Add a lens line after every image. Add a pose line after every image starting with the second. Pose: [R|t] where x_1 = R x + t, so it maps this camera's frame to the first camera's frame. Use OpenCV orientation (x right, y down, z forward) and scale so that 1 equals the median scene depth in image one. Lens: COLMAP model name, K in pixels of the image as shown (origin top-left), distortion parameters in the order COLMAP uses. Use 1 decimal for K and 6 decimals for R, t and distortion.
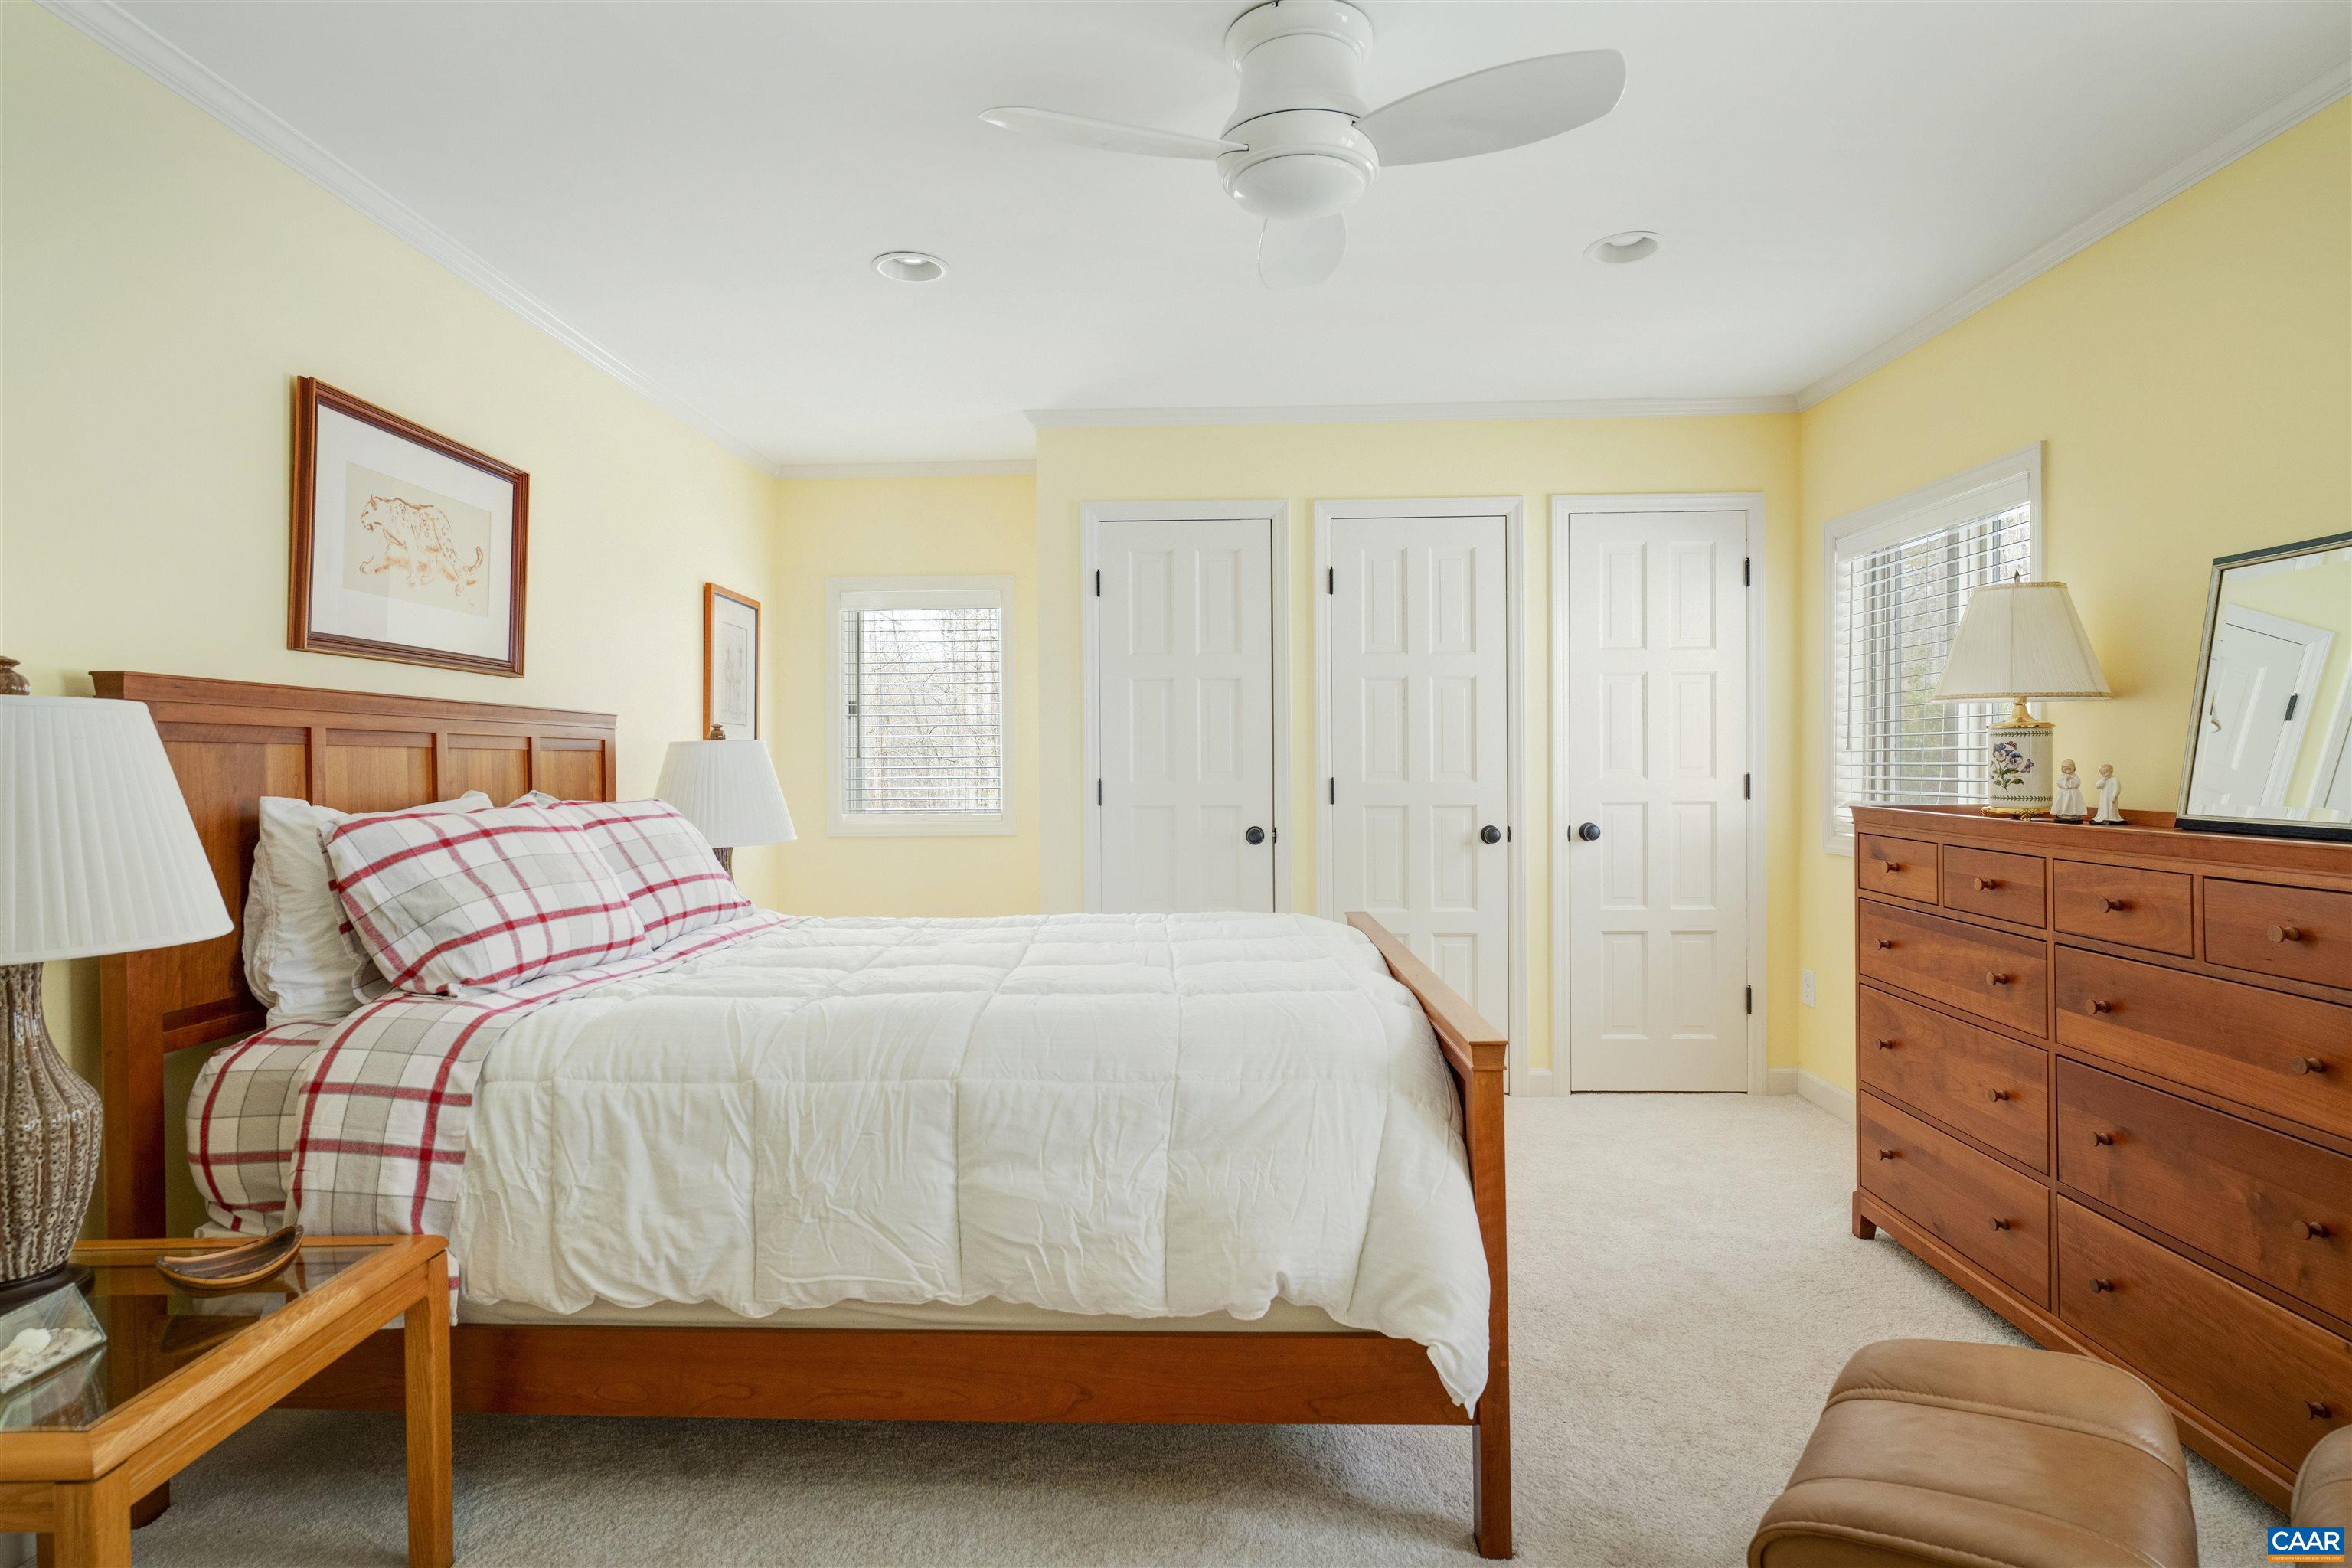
lens RADIAL K [[1235.1, 0, 1169.8], [0, 1235.1, 782.4], [0, 0, 1]] dist [0.000596, -0.002467]
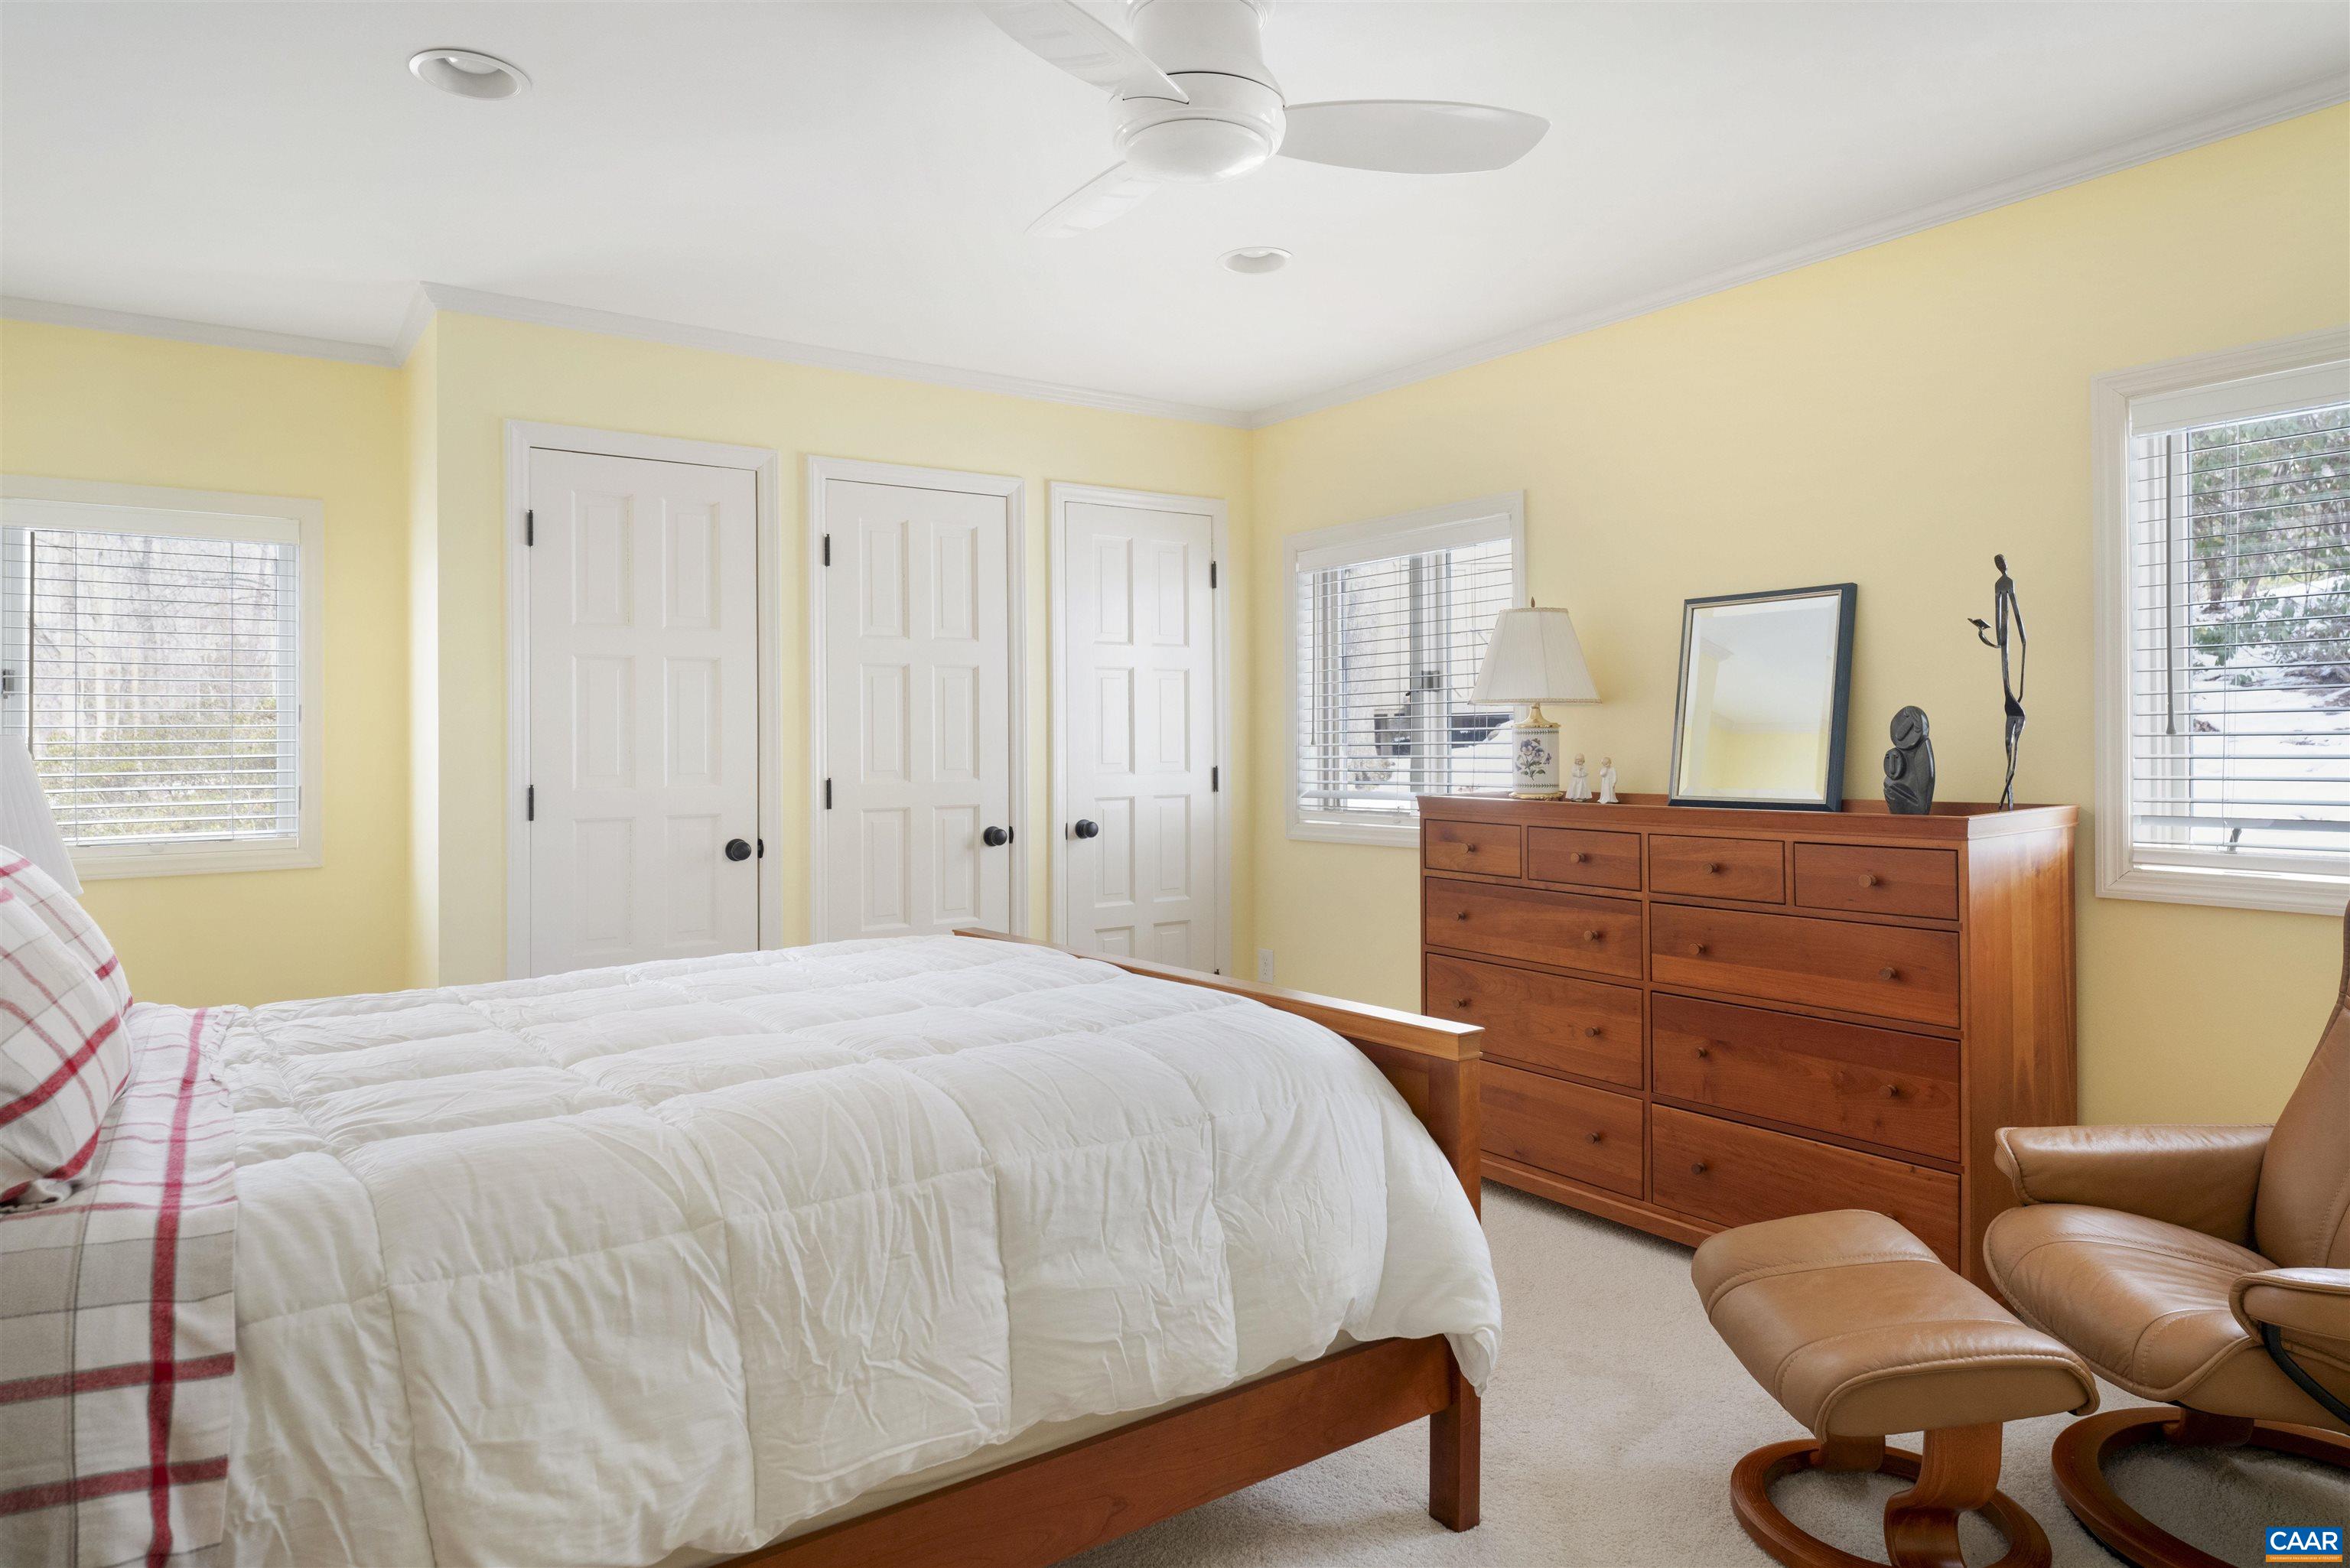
lens RADIAL K [[1380.1, 0, 1177.6], [0, 1380.1, 765.2], [0, 0, 1]] dist [0.020705, -0.002129]
pose [[0.803408, -0.014333, 0.595256, -0.527144], [0.018590, 0.999827, -0.001016, -0.016577], [-0.595138, 0.011882, 0.803535, 0.167057]]
